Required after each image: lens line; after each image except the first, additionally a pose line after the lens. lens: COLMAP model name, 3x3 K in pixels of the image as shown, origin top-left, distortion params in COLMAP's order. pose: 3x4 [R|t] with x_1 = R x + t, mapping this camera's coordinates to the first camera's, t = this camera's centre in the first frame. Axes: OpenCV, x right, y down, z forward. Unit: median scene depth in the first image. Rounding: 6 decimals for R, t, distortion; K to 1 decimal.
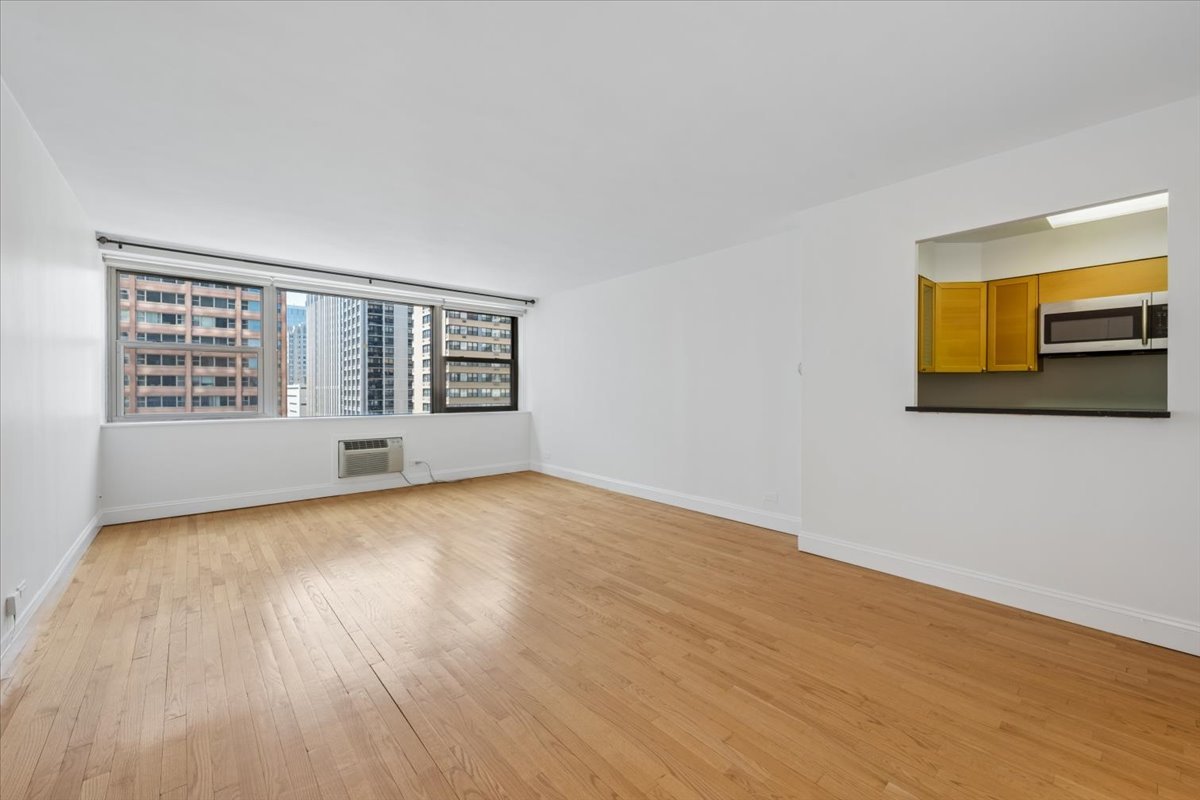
lens RADIAL K [[472.3, 0, 608.0], [0, 472.3, 392.8], [0, 0, 1]] dist [0.000858, 0.000100]
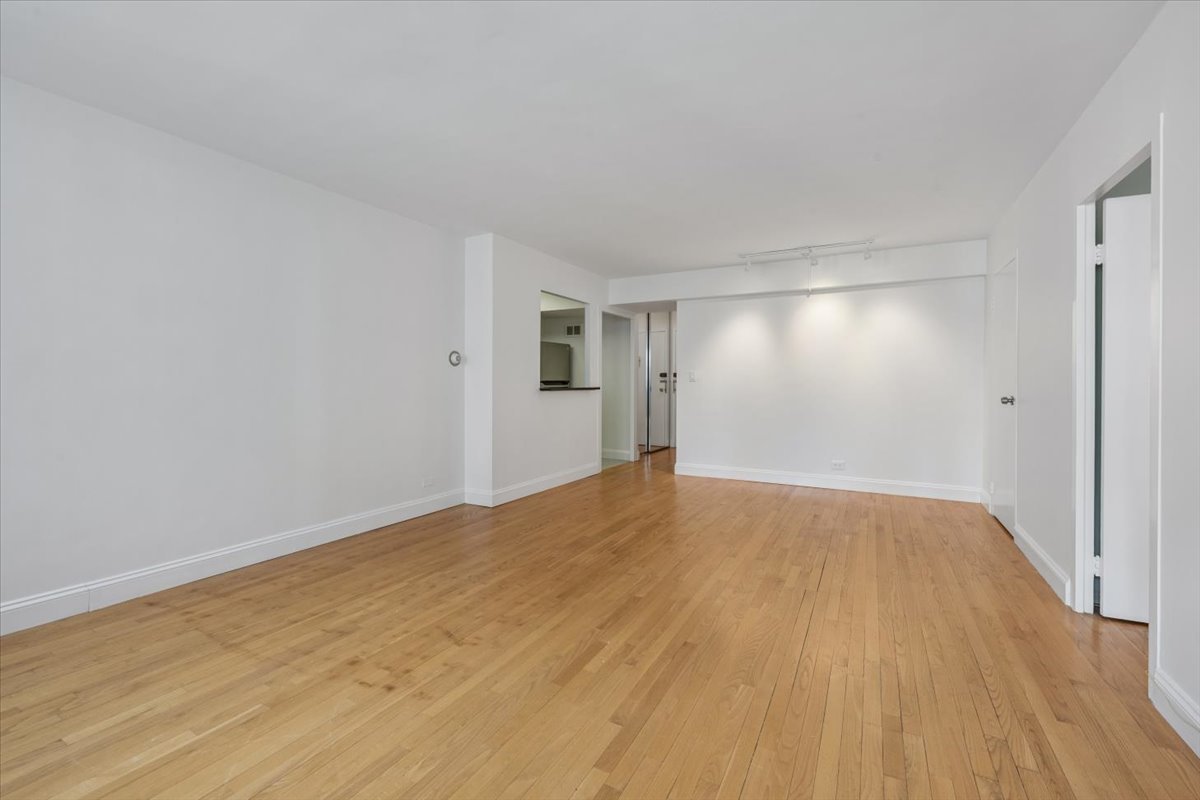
lens RADIAL K [[494.2, 0, 601.7], [0, 494.2, 381.7], [0, 0, 1]] dist [0.000265, -0.000261]
pose [[-0.338144, -0.000573, 0.941094, -0.448682], [-0.002097, 0.999998, -0.000144, 0.001453], [-0.941092, -0.002022, -0.338144, 0.573518]]
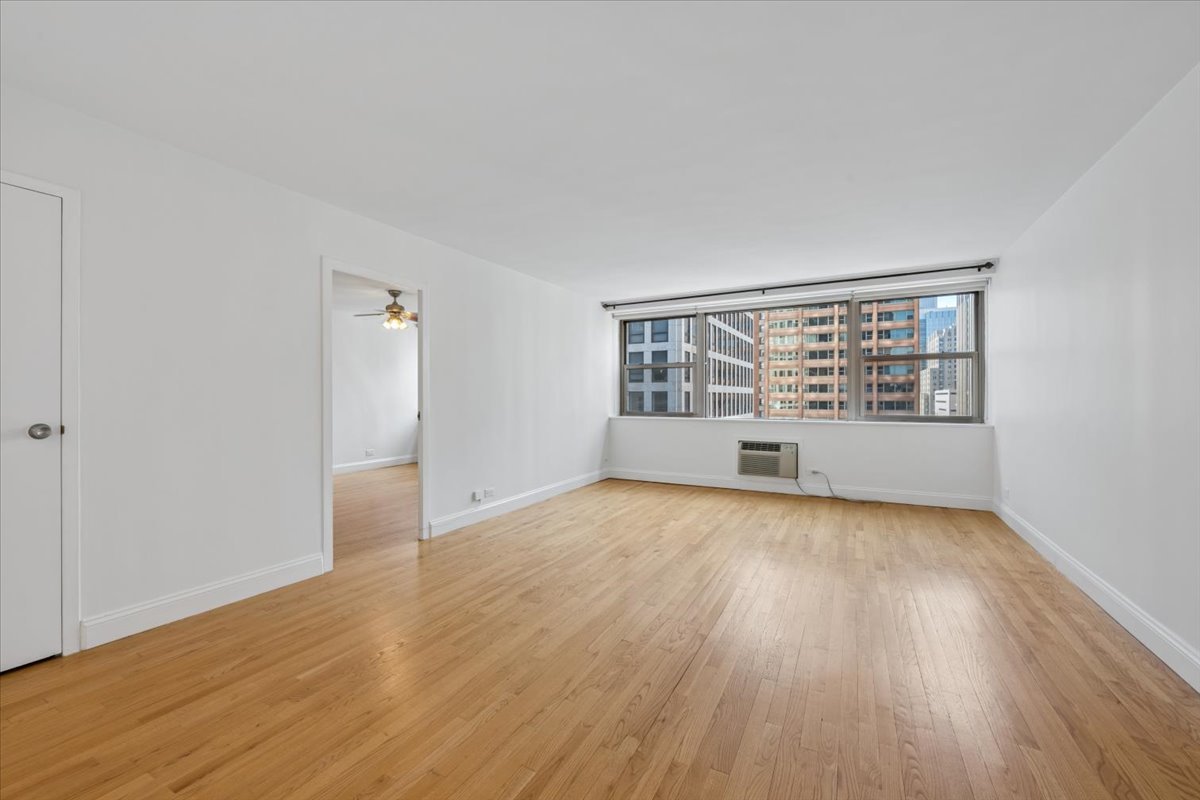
lens RADIAL K [[475.8, 0, 599.0], [0, 475.8, 398.9], [0, 0, 1]] dist [-0.000136, -0.000097]
pose [[0.348128, 0.002977, -0.937442, 0.276411], [-0.001885, 0.999995, 0.002476, 0.000101], [0.937445, 0.000905, 0.348132, 0.219280]]
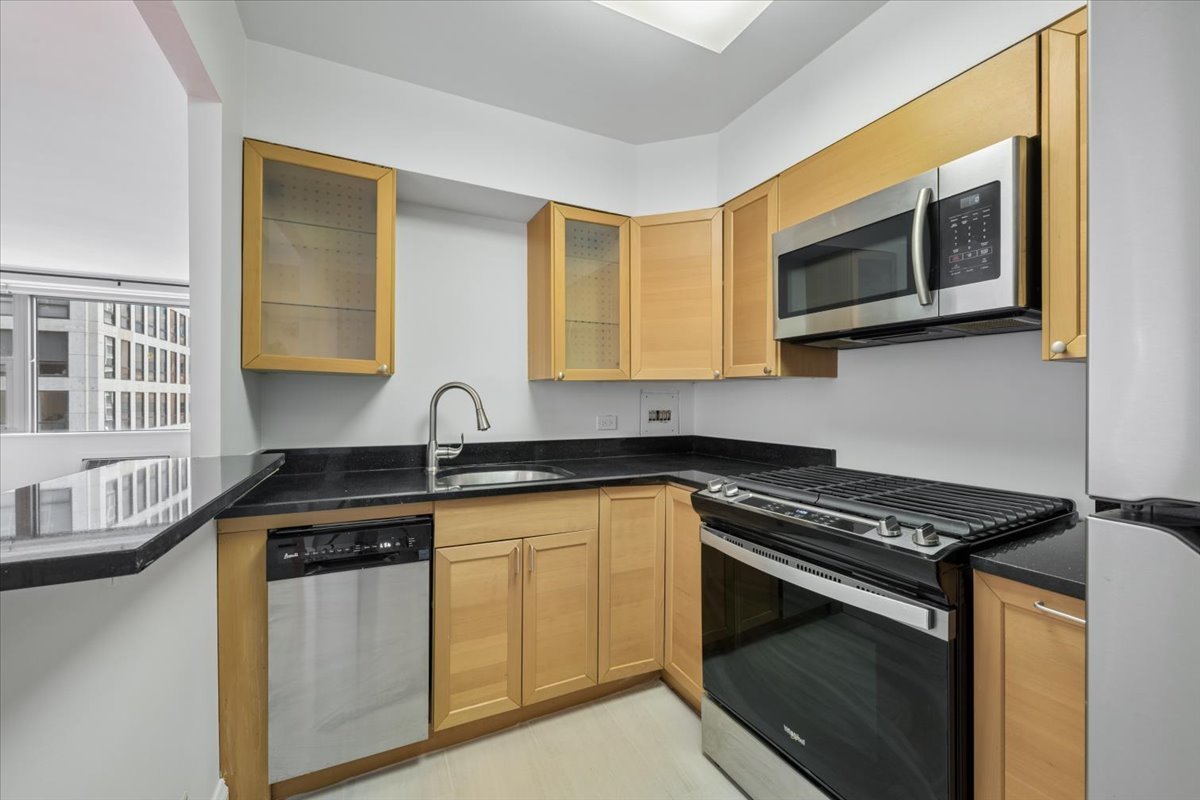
lens RADIAL K [[475.8, 0, 599.0], [0, 475.8, 398.9], [0, 0, 1]] dist [-0.000136, -0.000097]
pose [[0.966203, 0.002397, -0.257771, 0.473667], [-0.002894, 0.999995, -0.001549, -0.012301], [0.257766, 0.002243, 0.966205, 0.270815]]
